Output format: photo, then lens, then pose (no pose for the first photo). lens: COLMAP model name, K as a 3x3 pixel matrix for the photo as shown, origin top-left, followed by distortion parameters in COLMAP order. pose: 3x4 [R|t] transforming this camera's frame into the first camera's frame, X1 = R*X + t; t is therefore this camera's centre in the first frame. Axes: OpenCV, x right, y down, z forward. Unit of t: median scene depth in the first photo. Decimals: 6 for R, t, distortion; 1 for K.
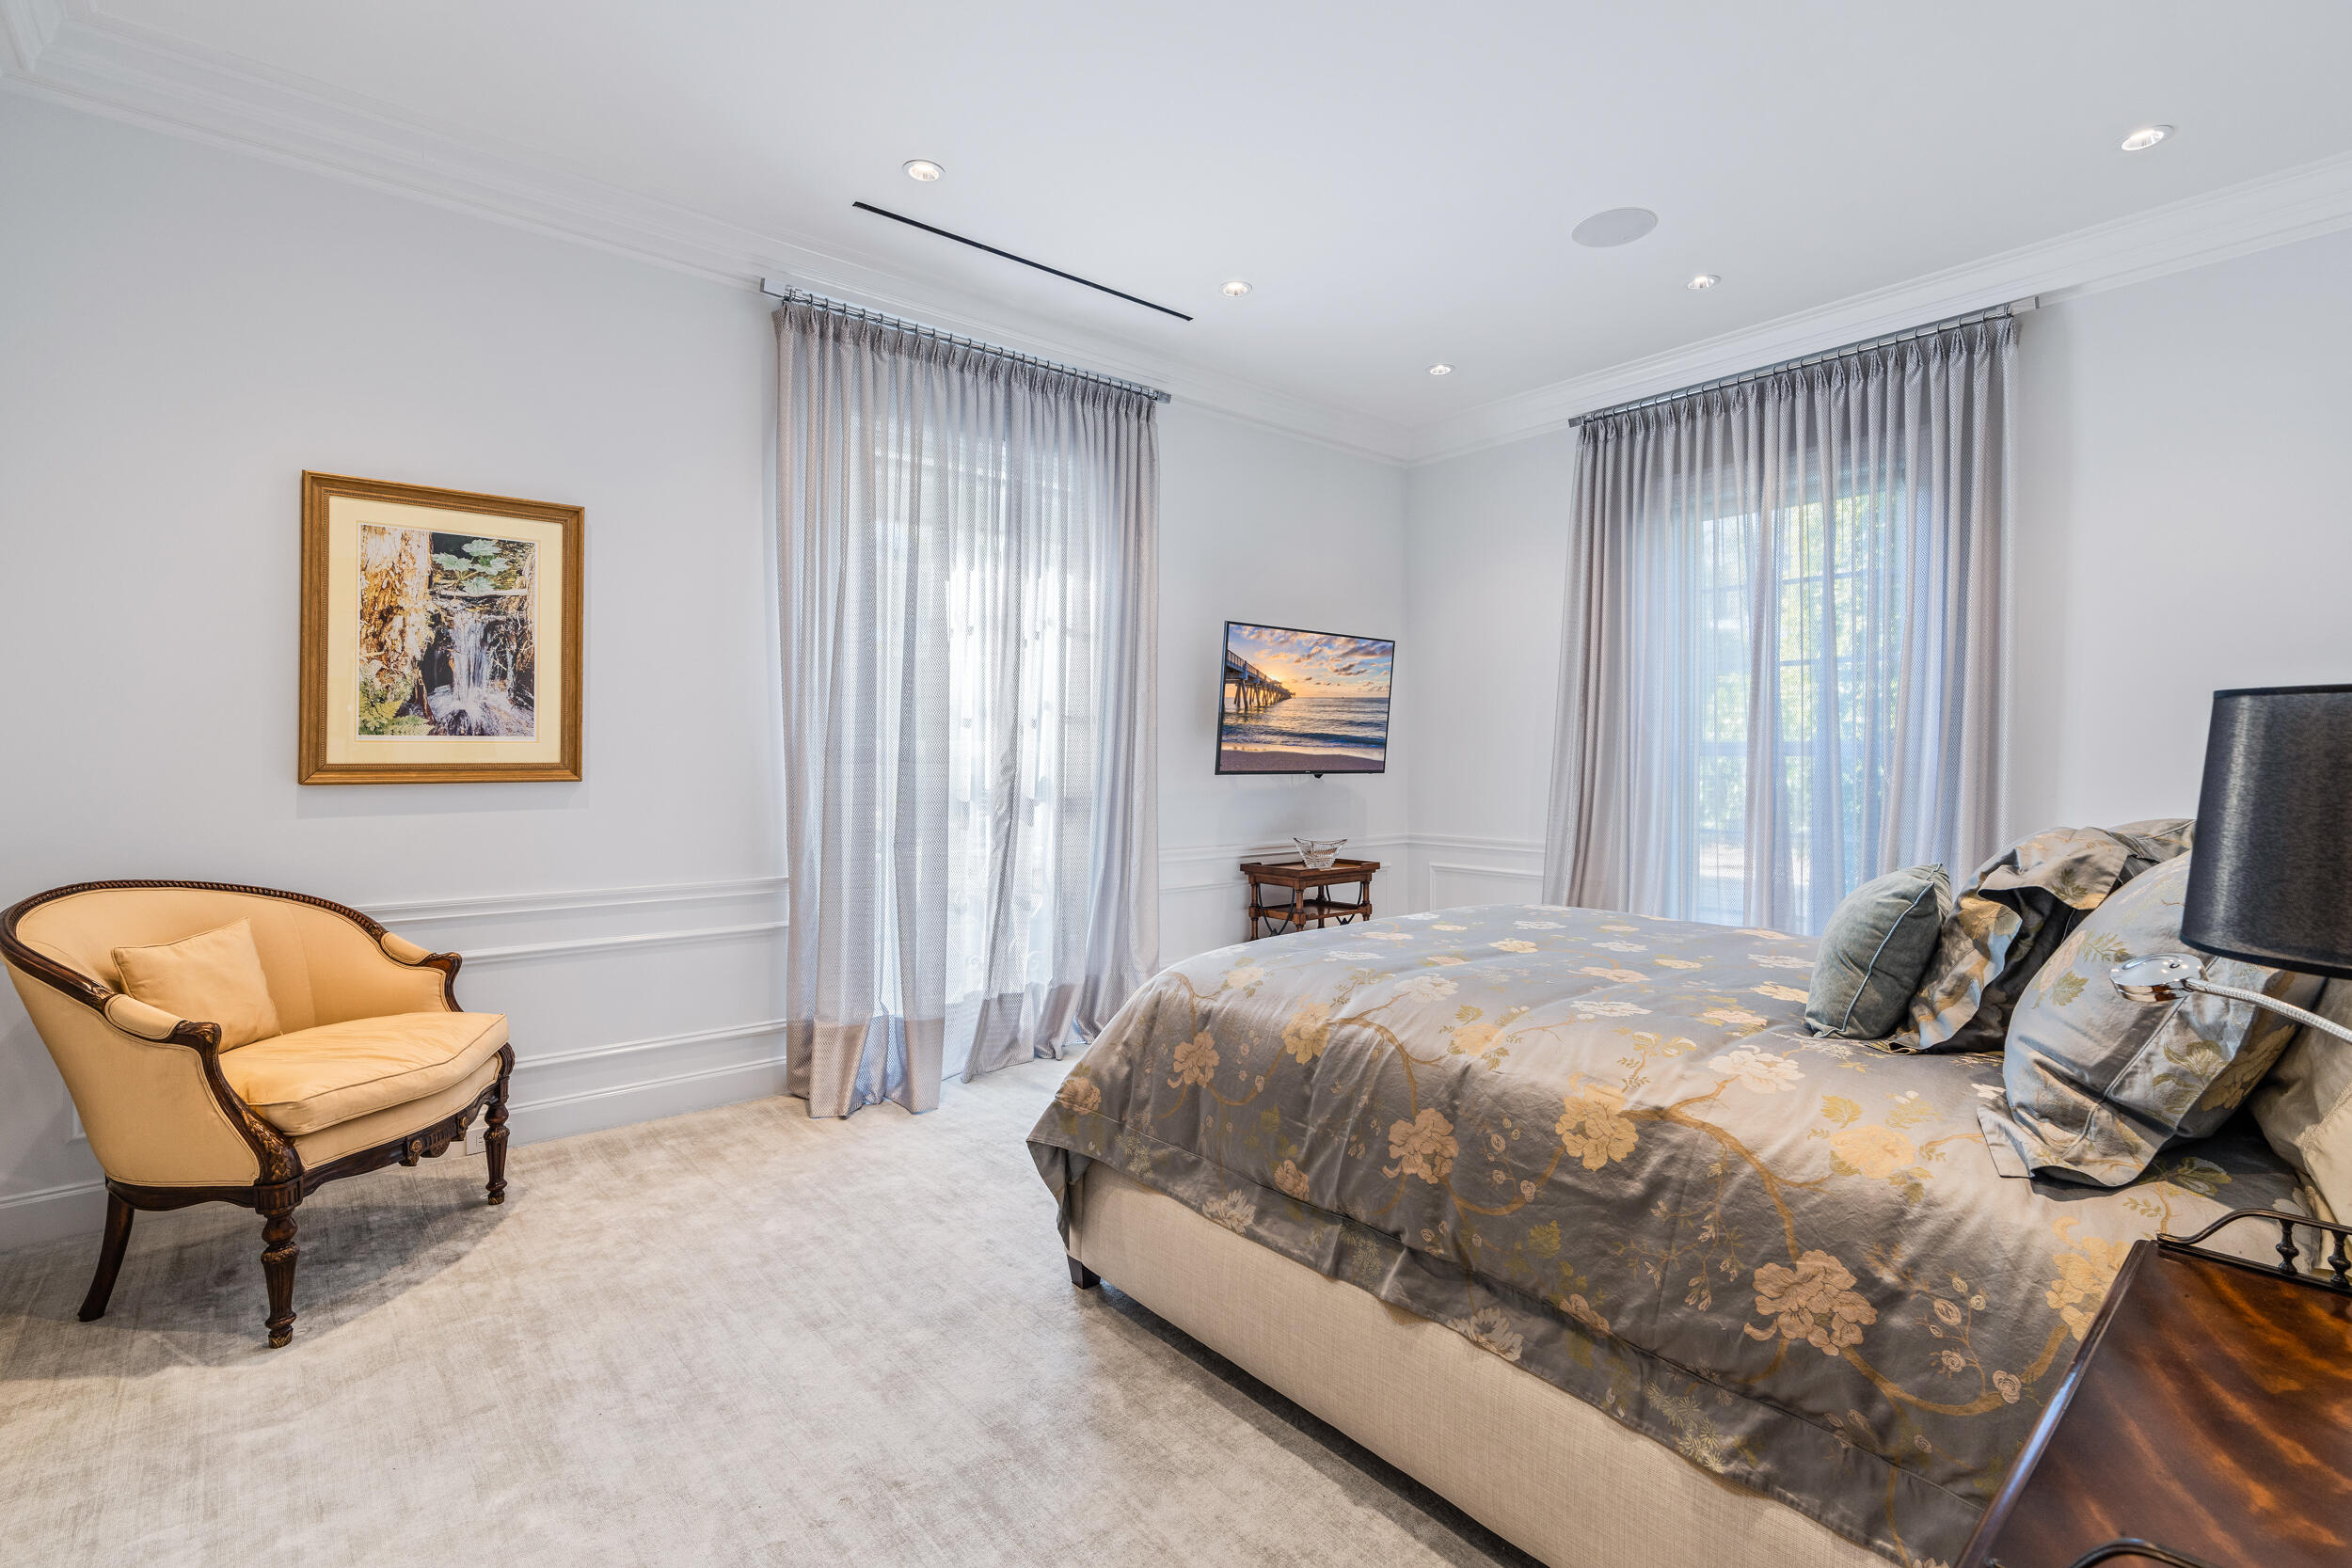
lens RADIAL K [[1062.0, 0, 1169.2], [0, 1062.0, 762.2], [0, 0, 1]] dist [-0.003154, 0.001354]
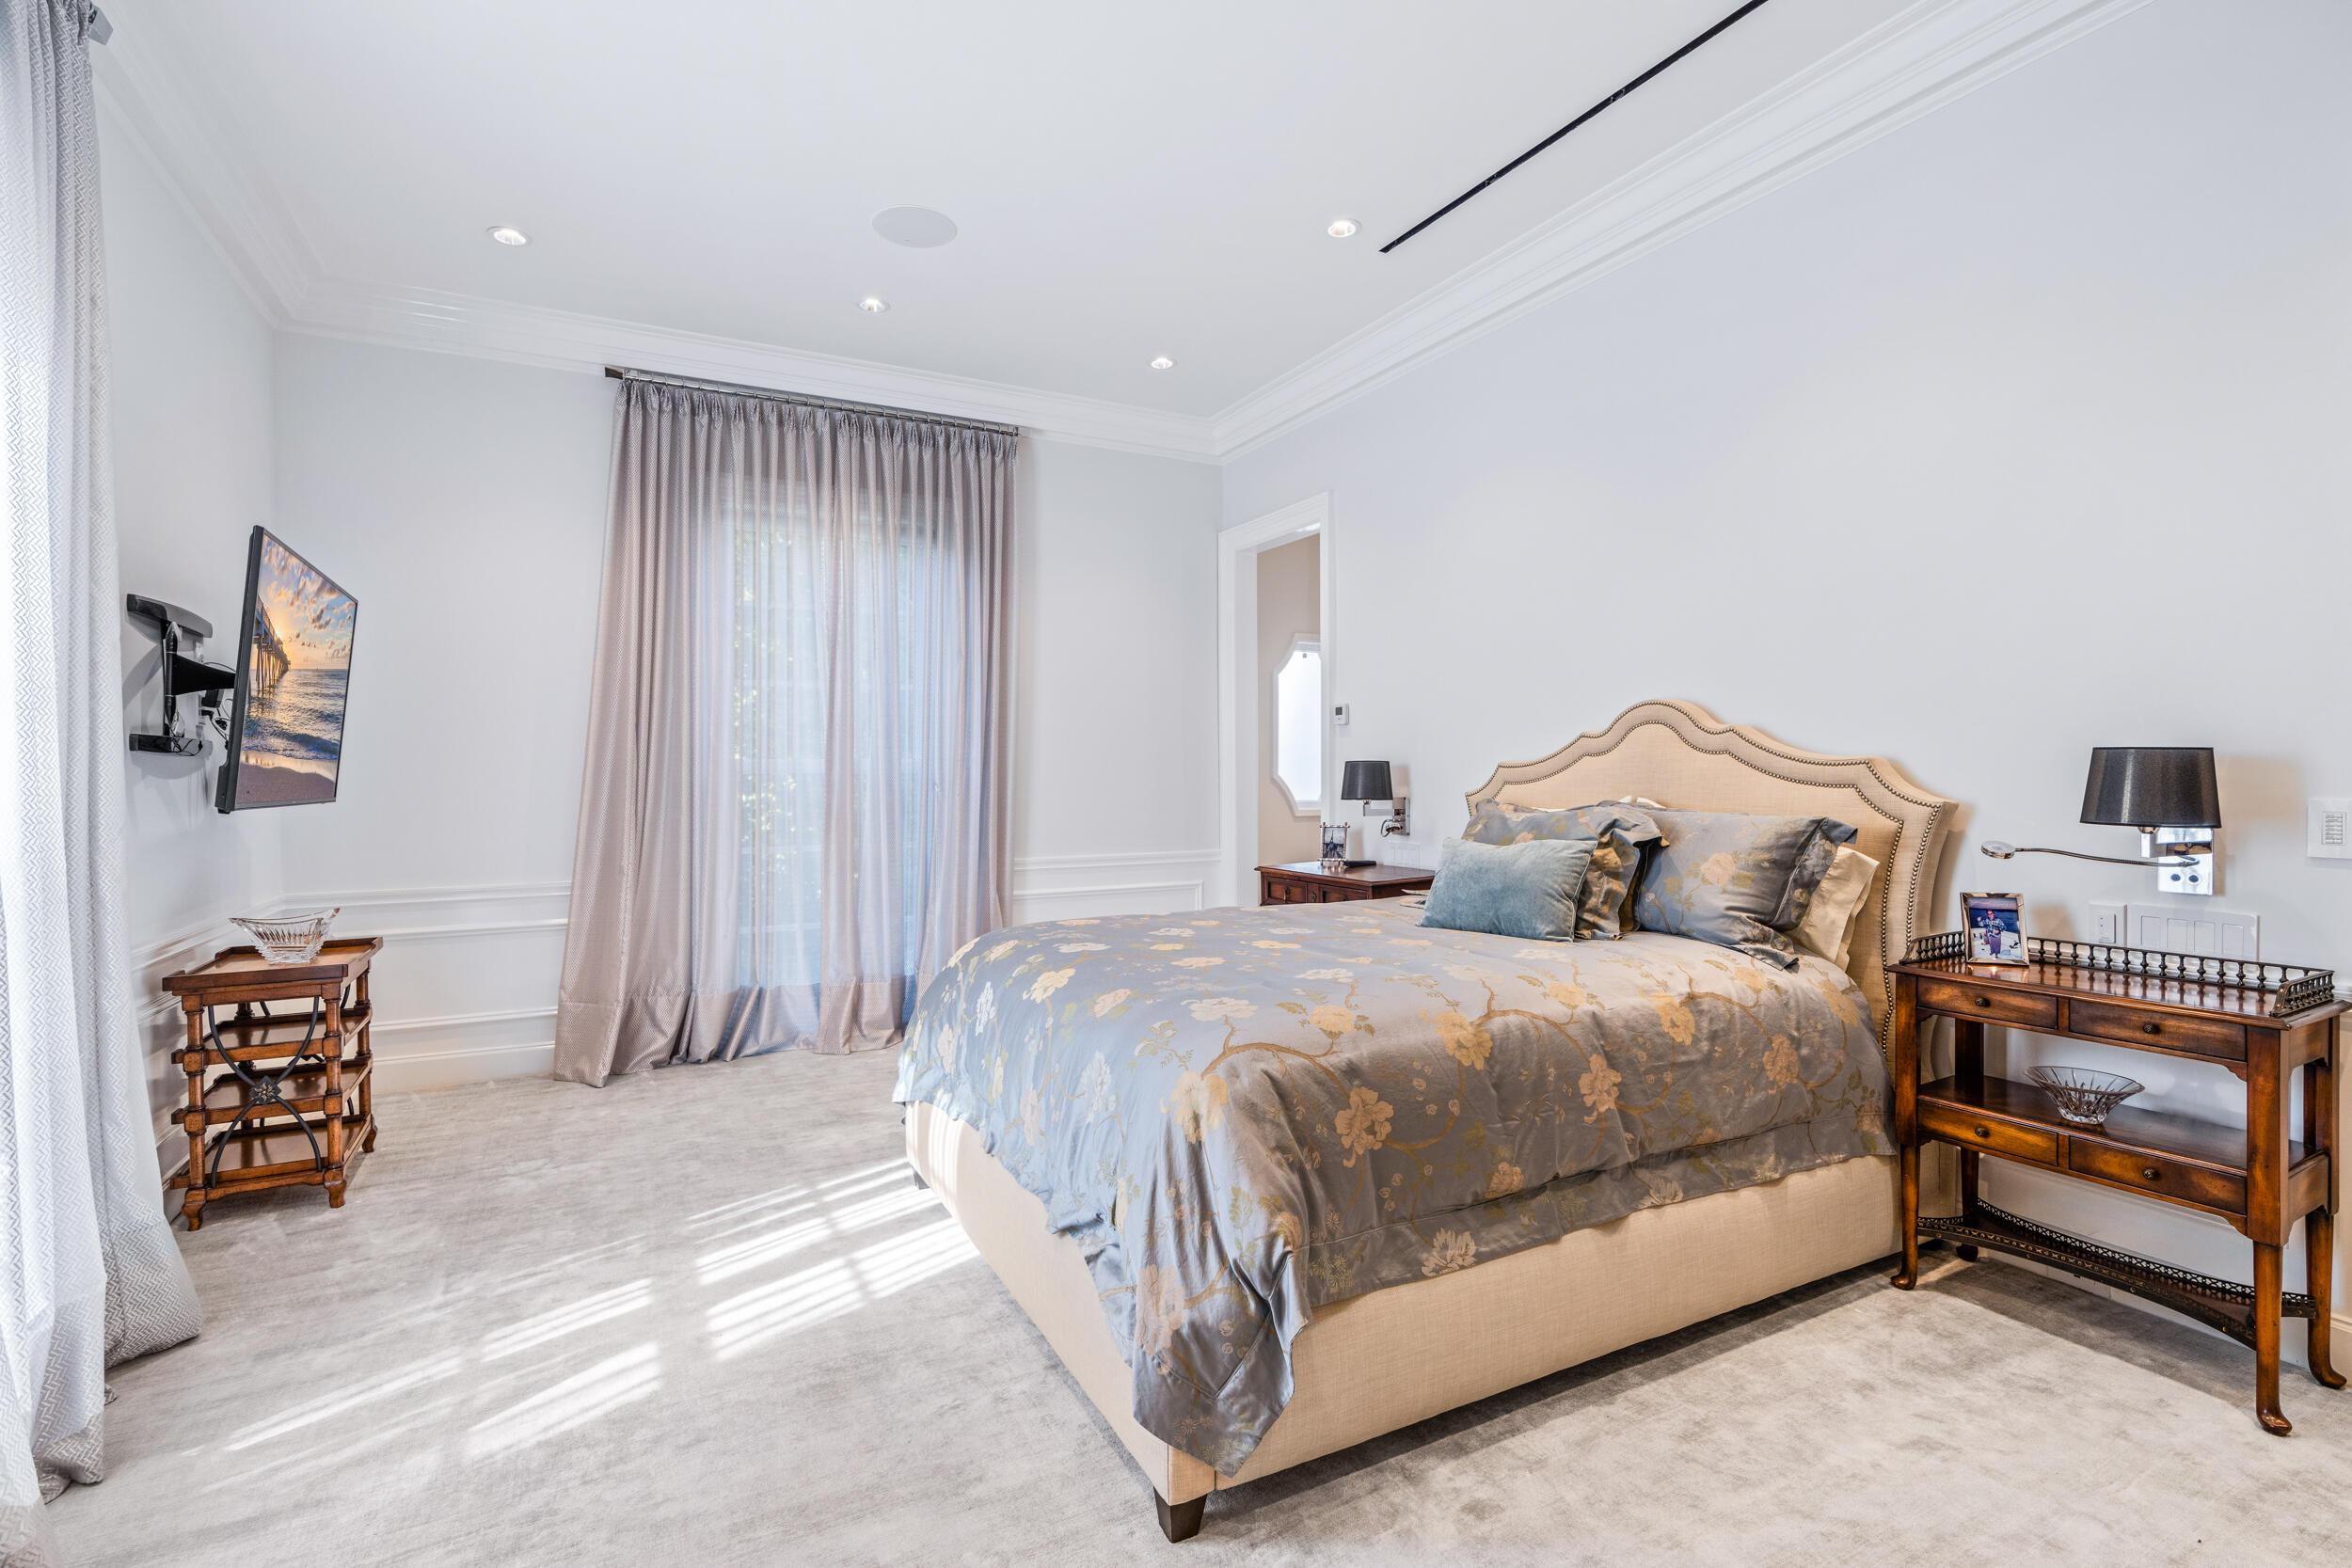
lens RADIAL K [[1062.0, 0, 1169.1], [0, 1062.0, 794.1], [0, 0, 1]] dist [-0.003154, 0.001354]
pose [[0.217329, -0.020822, 0.975876, -0.901459], [0.009059, 0.999772, 0.019314, -0.003918], [-0.976056, 0.004643, 0.217468, 1.032322]]
